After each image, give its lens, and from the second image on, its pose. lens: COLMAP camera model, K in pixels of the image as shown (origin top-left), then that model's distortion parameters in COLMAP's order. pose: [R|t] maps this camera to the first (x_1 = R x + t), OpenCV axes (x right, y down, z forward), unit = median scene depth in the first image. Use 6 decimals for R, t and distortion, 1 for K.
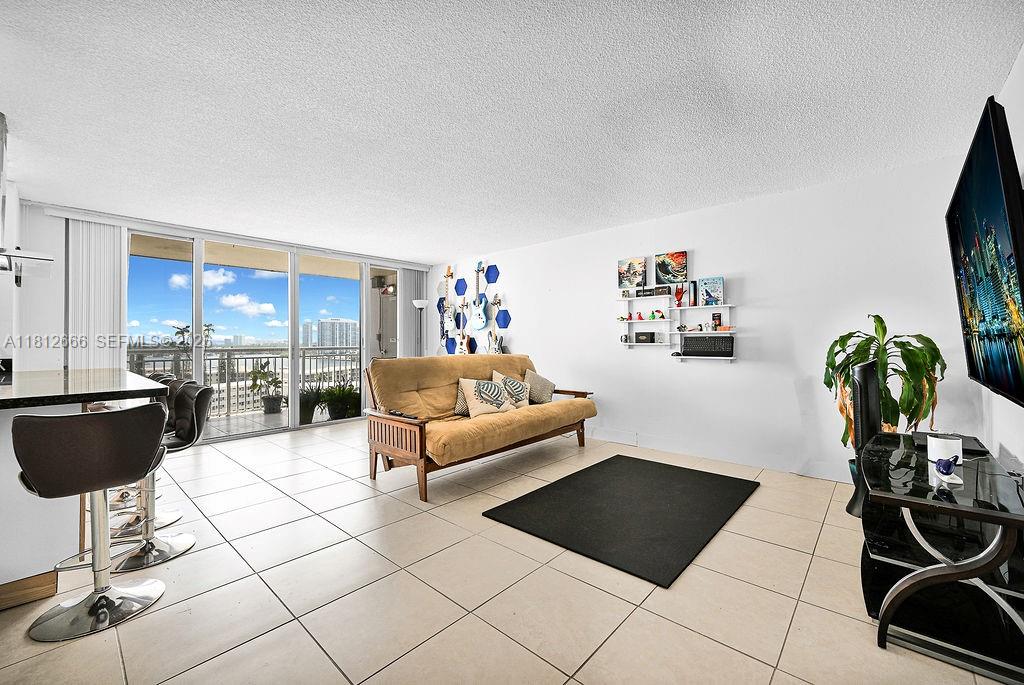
lens RADIAL K [[411.0, 0, 509.7], [0, 411.0, 338.6], [0, 0, 1]] dist [-0.000588, 0.000084]
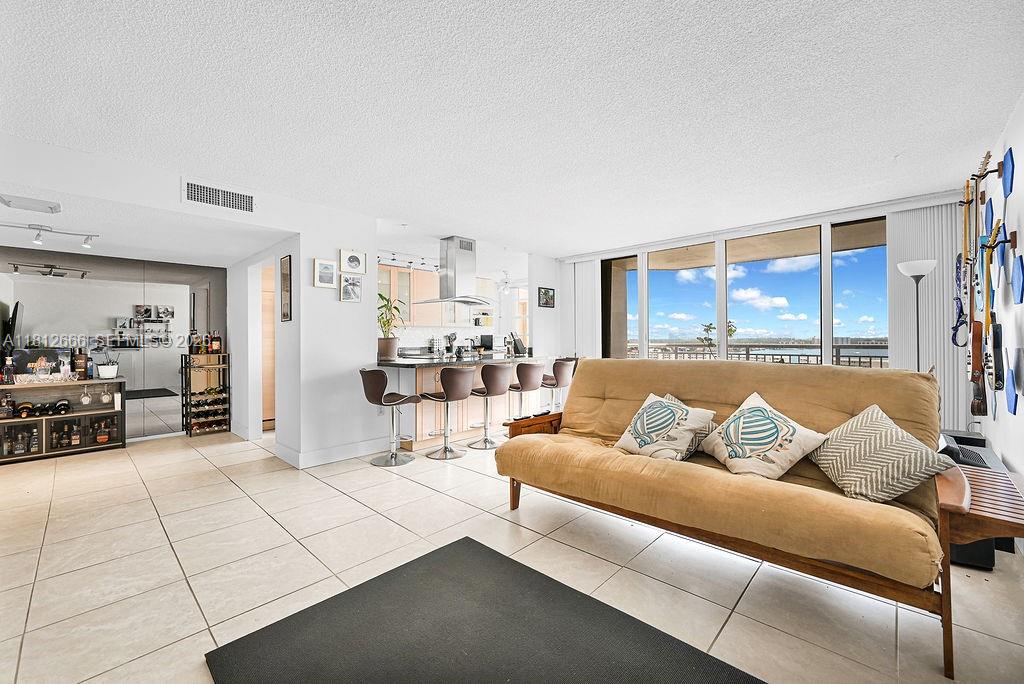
lens RADIAL K [[413.4, 0, 513.6], [0, 413.4, 339.6], [0, 0, 1]] dist [-0.000765, -0.000029]
pose [[-0.008742, 0.004157, -0.999953, 0.376755], [0.012022, 0.999920, 0.004052, 0.002488], [0.999890, -0.011986, -0.008791, 0.516696]]
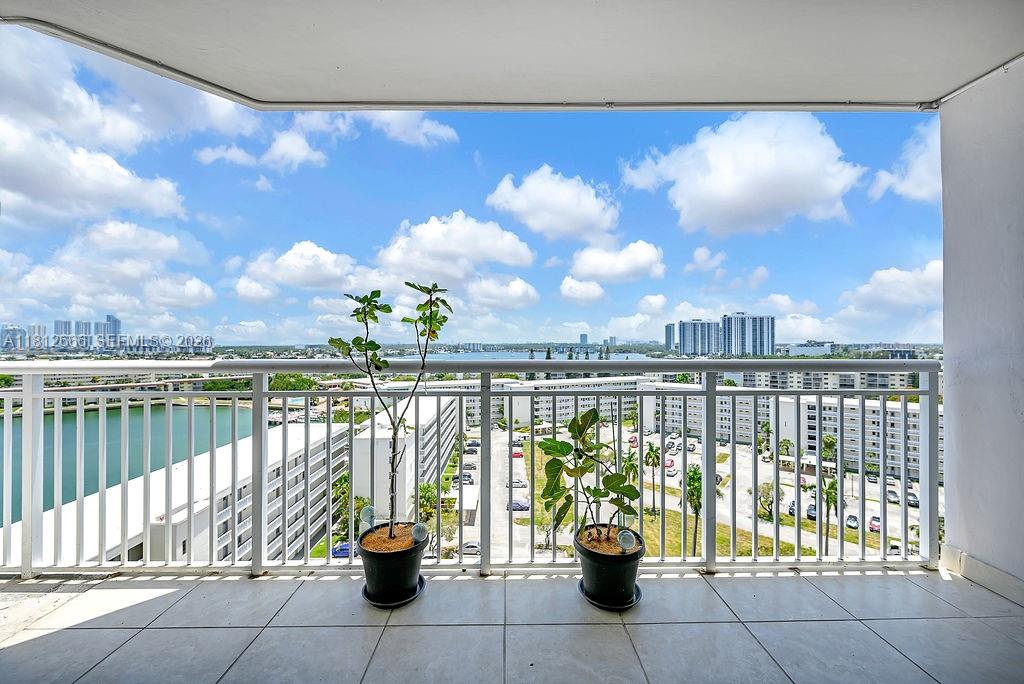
lens RADIAL K [[413.4, 0, 513.6], [0, 413.4, 339.6], [0, 0, 1]] dist [-0.000765, -0.000029]
pose [[0.688717, -0.000874, -0.725029, -0.513264], [0.000764, 1.000000, -0.000480, 0.009292], [0.725029, -0.000224, 0.688718, 0.931571]]
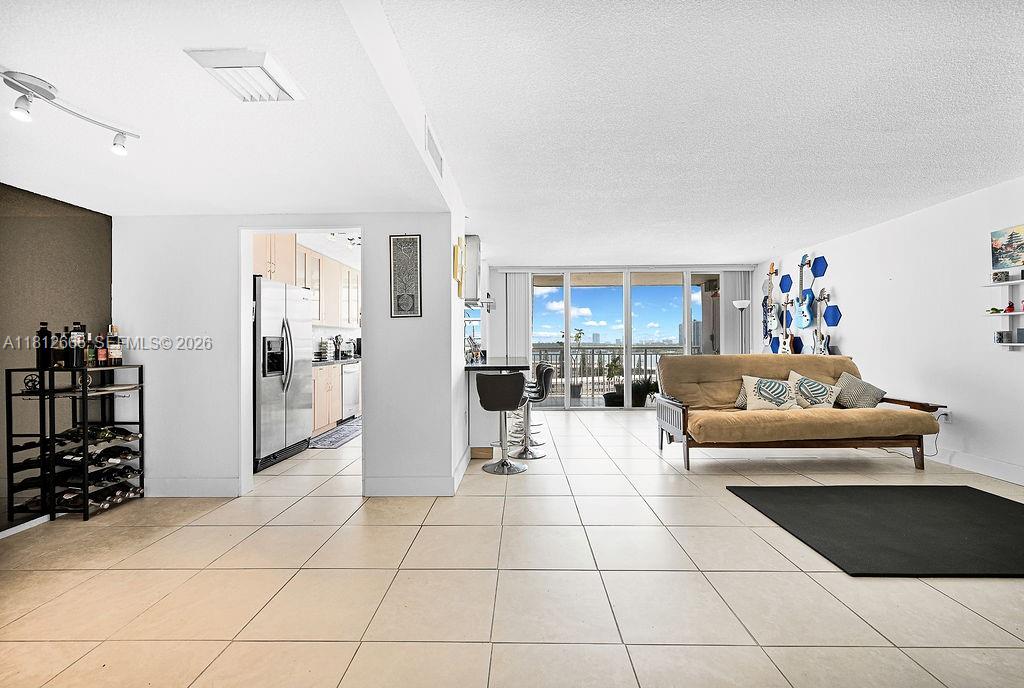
lens RADIAL K [[413.4, 0, 513.6], [0, 413.4, 341.6], [0, 0, 1]] dist [-0.000765, -0.000029]
pose [[0.661354, -0.000782, -0.750073, 0.197911], [0.008626, 0.999941, 0.006563, -0.003487], [0.750024, -0.010810, 0.661322, -0.115384]]
